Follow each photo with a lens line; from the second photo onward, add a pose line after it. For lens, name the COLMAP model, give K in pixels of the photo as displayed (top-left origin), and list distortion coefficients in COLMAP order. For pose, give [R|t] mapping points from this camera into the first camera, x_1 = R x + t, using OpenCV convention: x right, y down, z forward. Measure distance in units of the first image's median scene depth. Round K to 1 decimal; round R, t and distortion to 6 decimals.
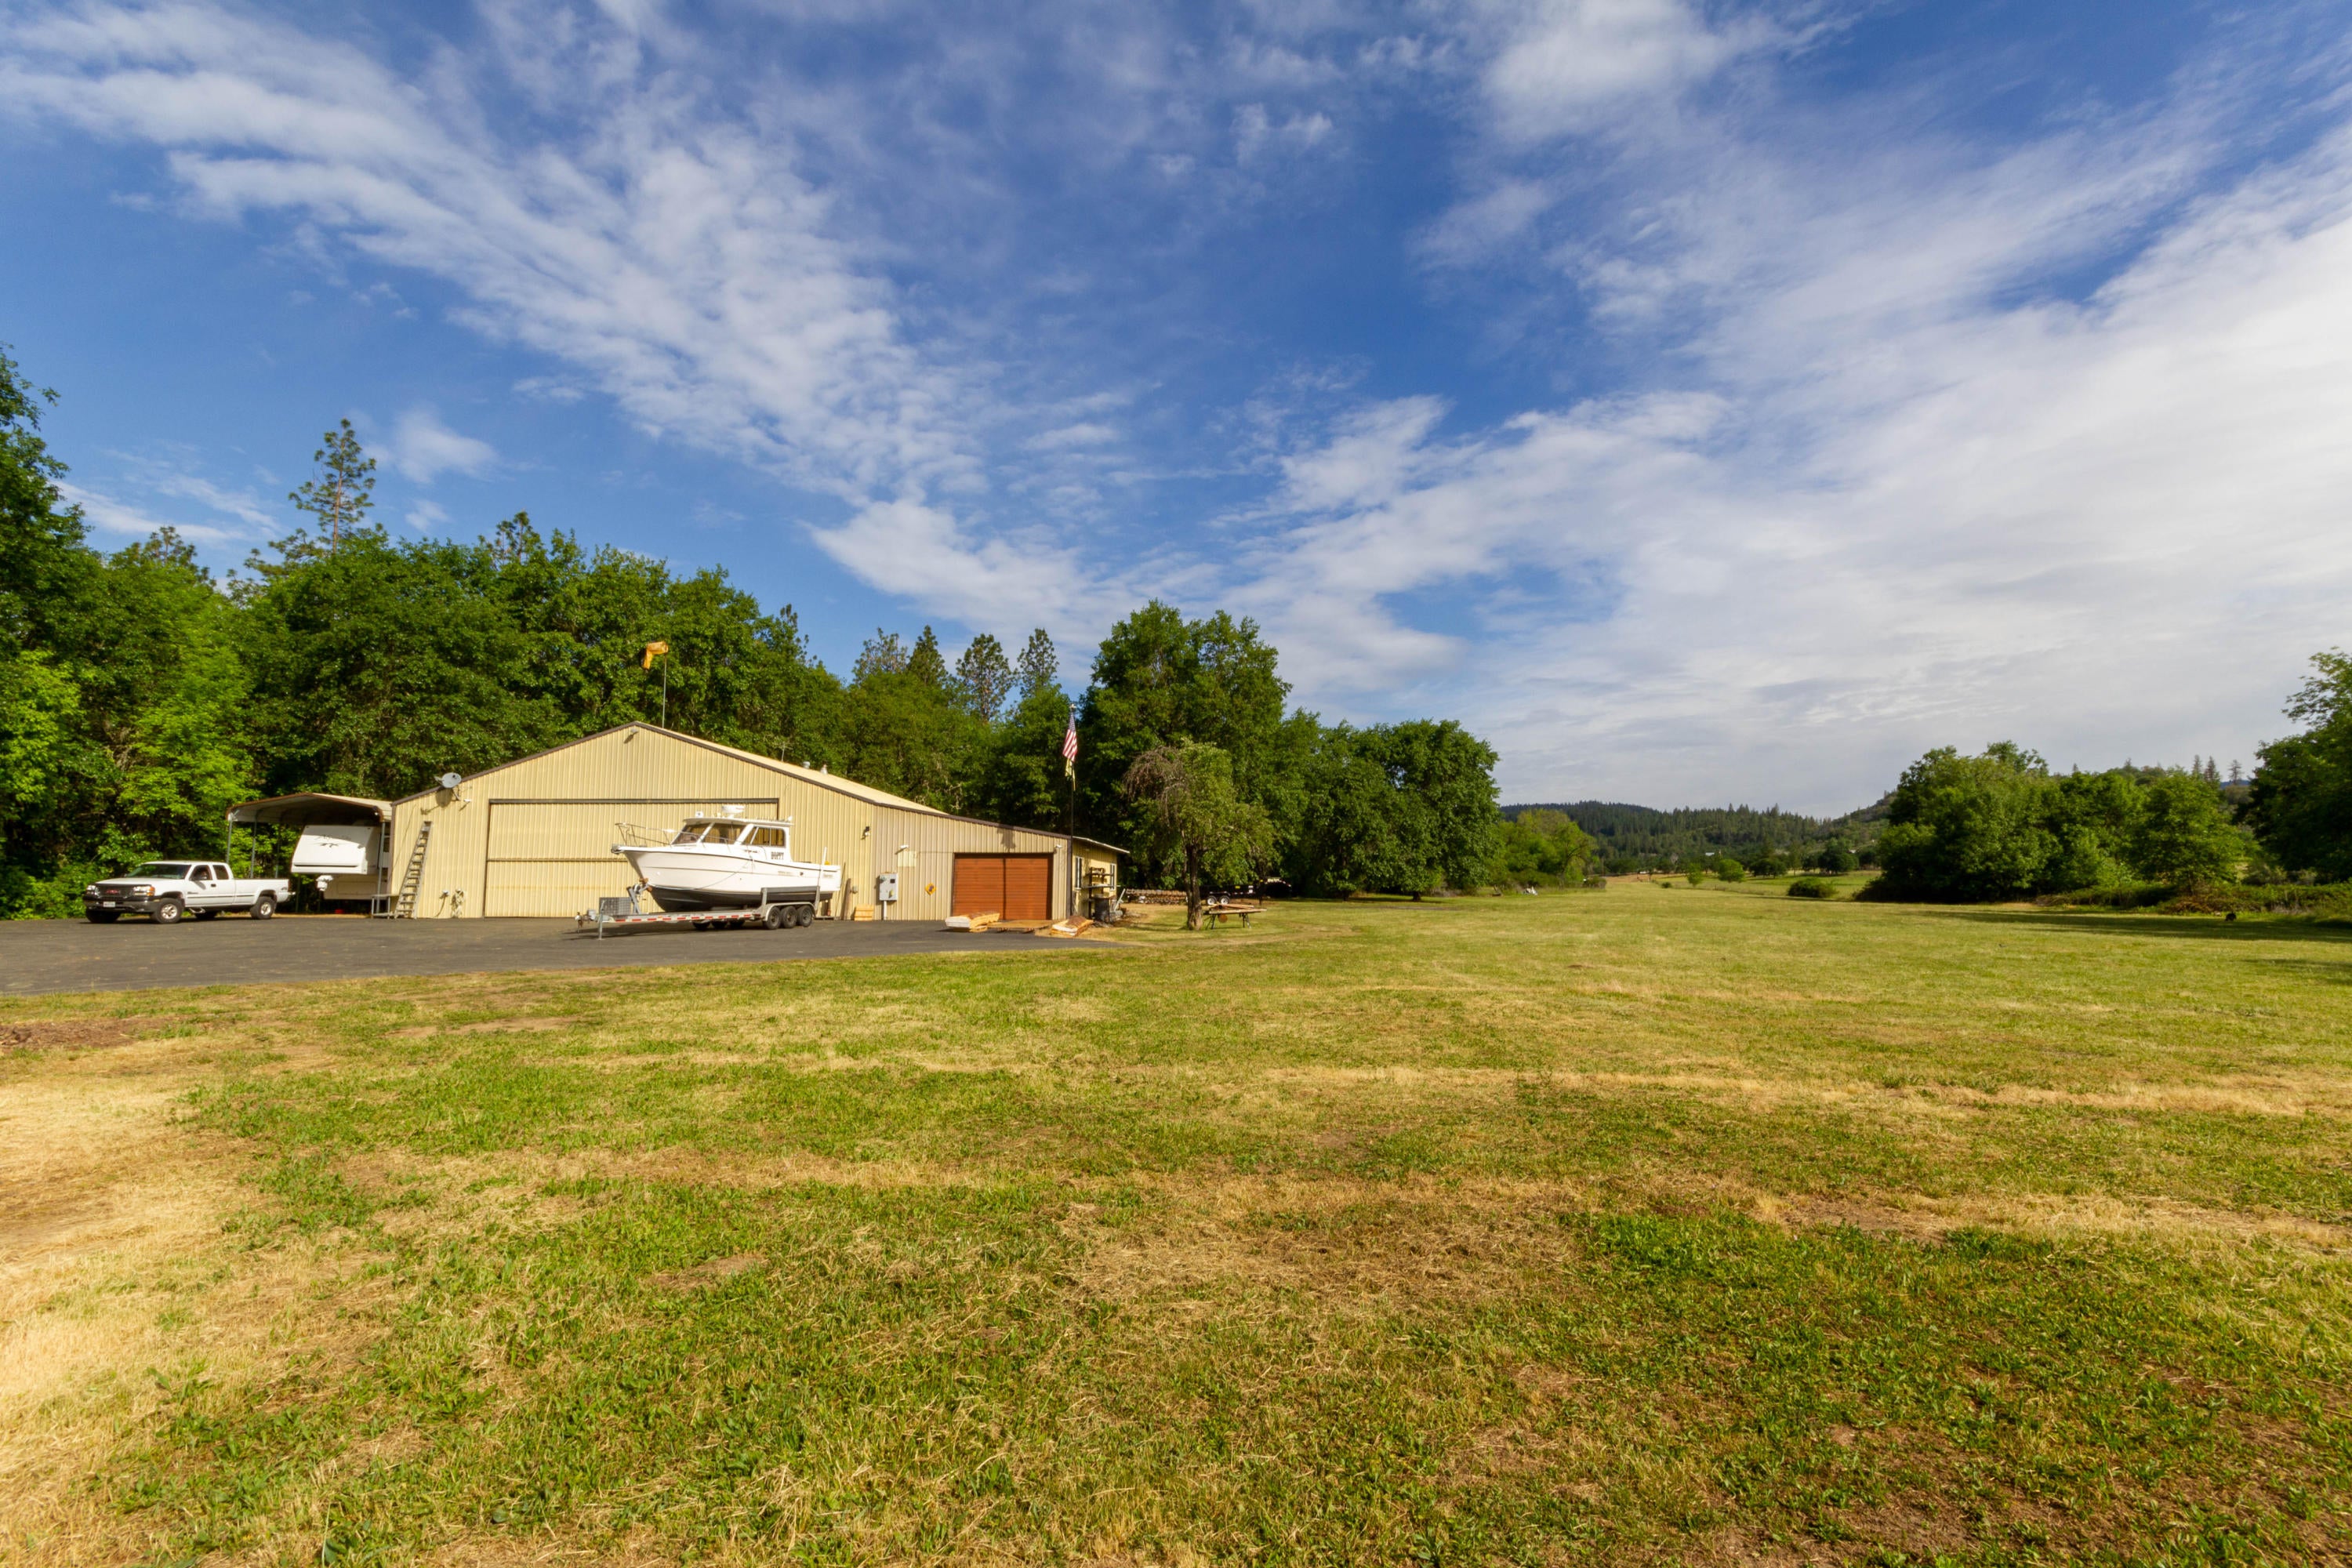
lens RADIAL K [[1106.3, 0, 1171.5], [0, 1106.3, 781.6], [0, 0, 1]] dist [0.005395, -0.002874]
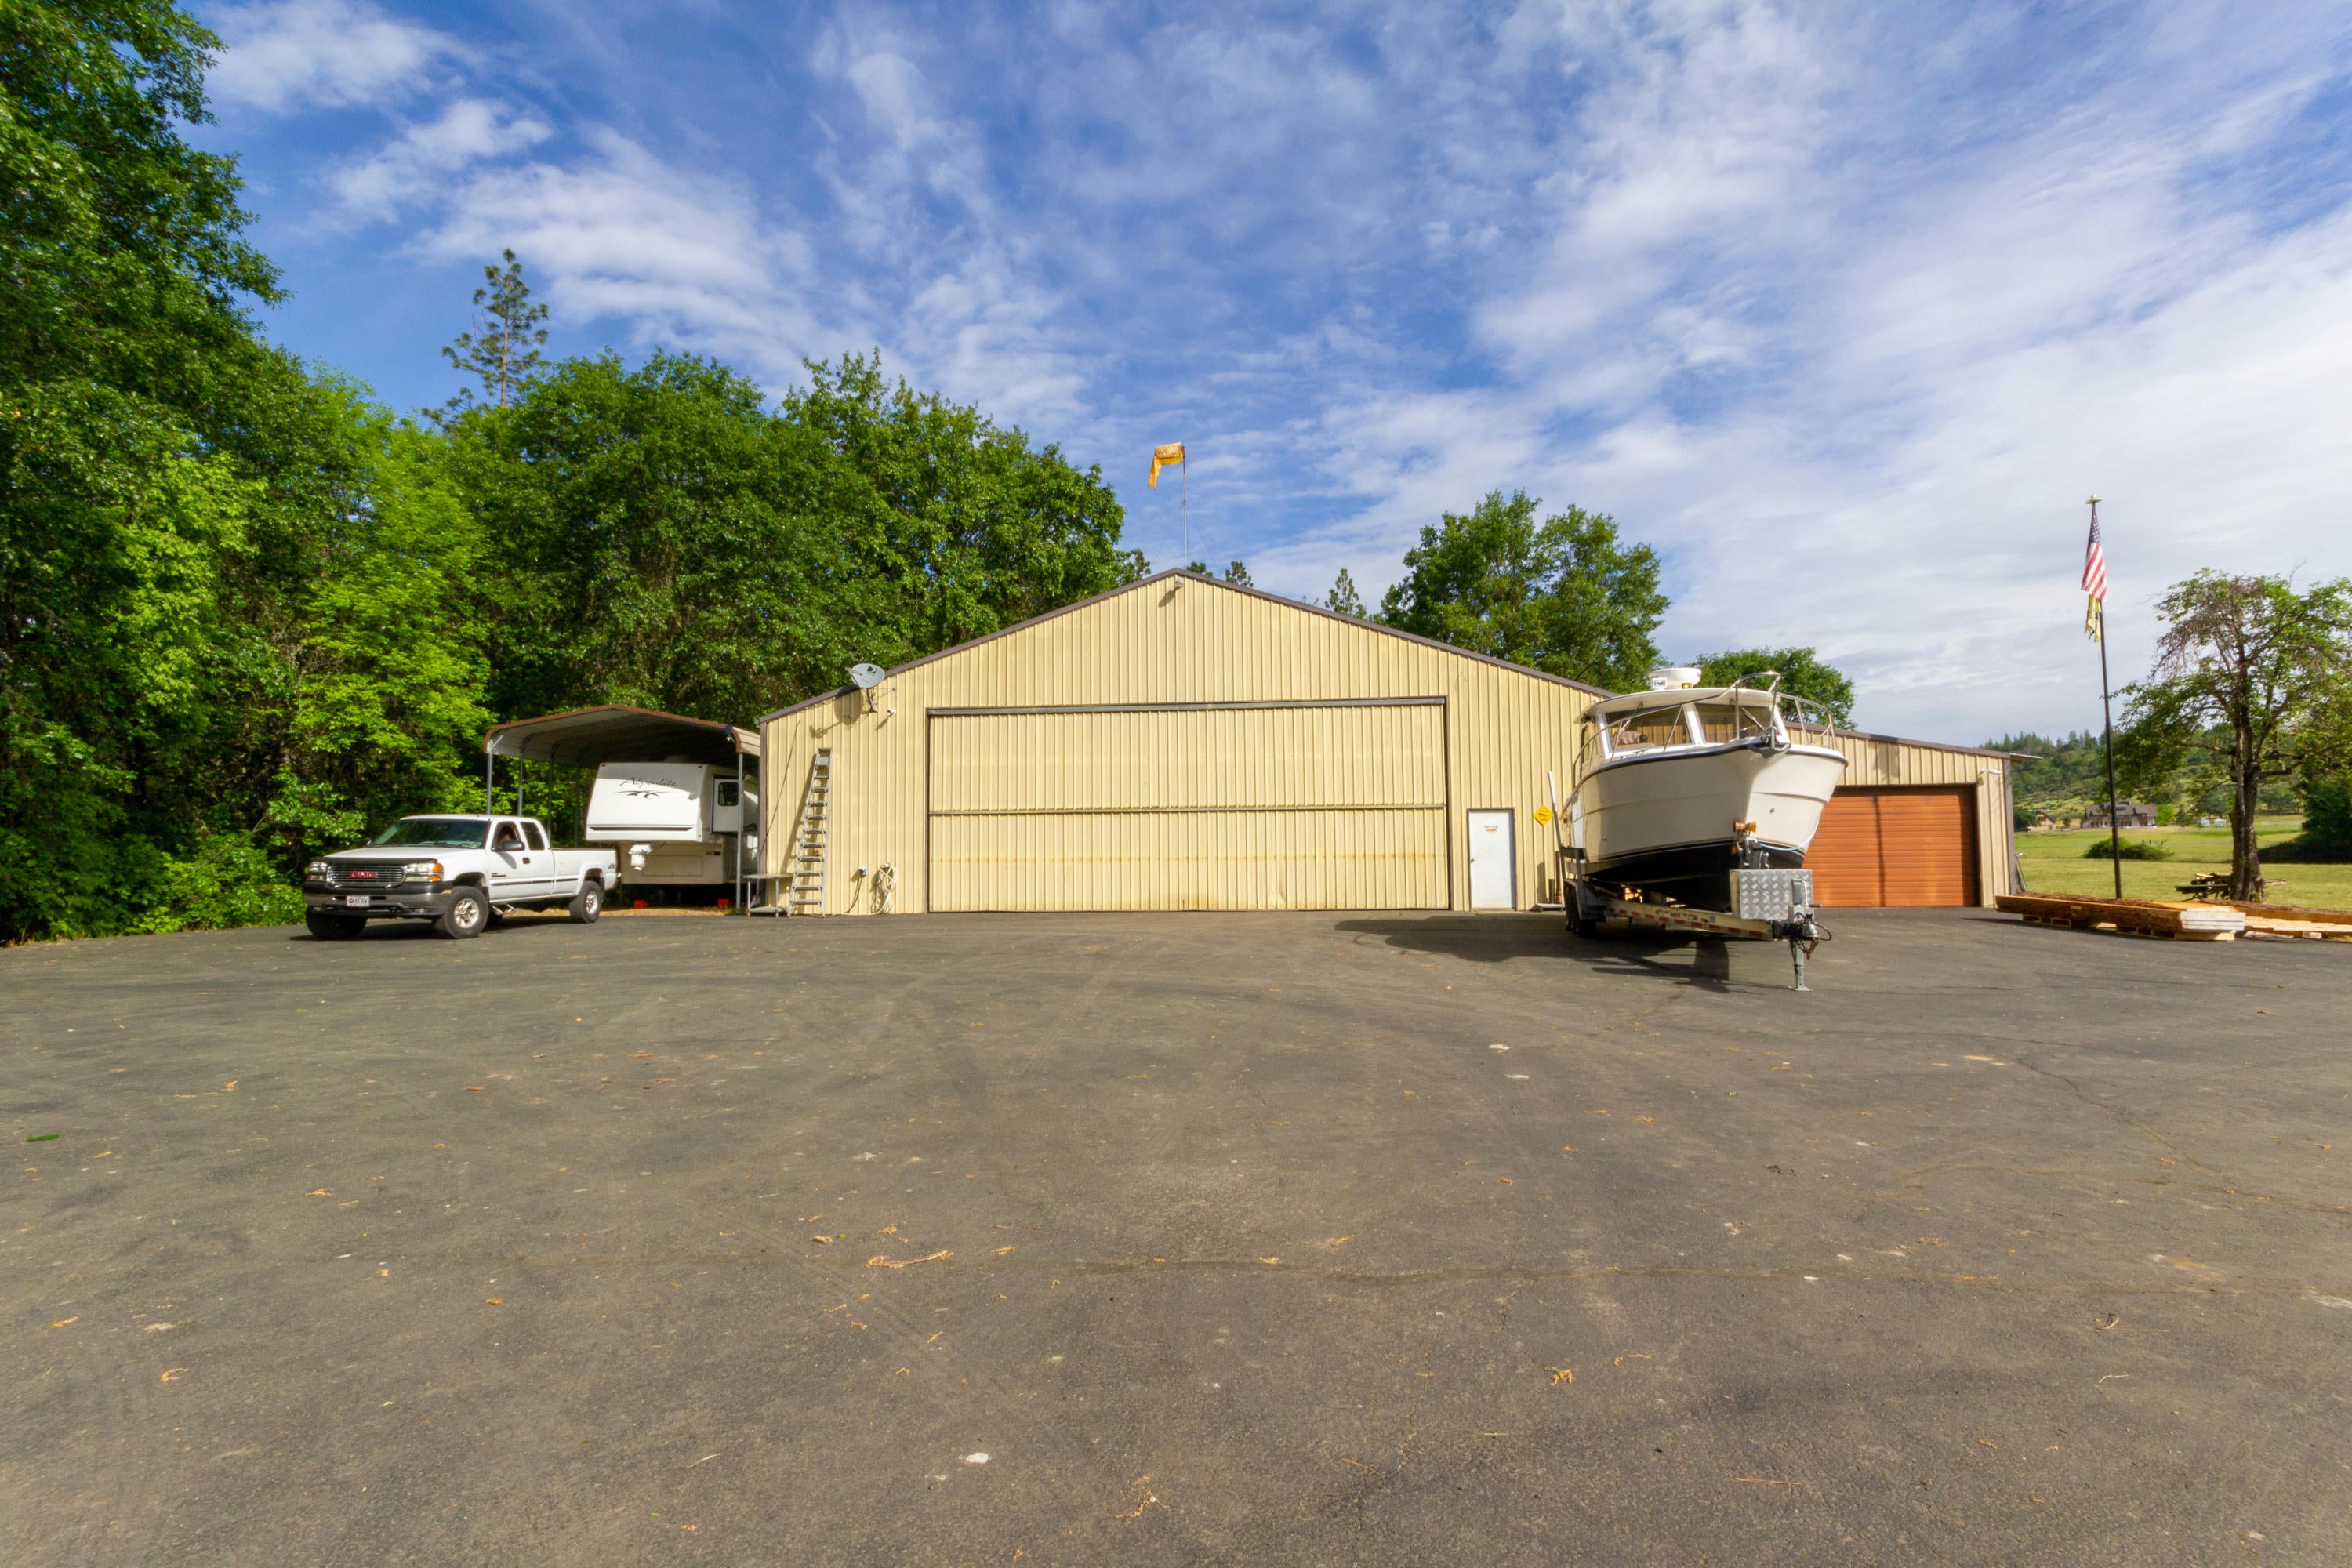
lens RADIAL K [[1106.3, 0, 1170.7], [0, 1106.3, 787.2], [0, 0, 1]] dist [0.005395, -0.002874]
pose [[0.999381, -0.015694, -0.031487, -0.442908], [0.016549, 0.999496, 0.027088, 0.040818], [0.031046, -0.027592, 0.999137, 0.399776]]
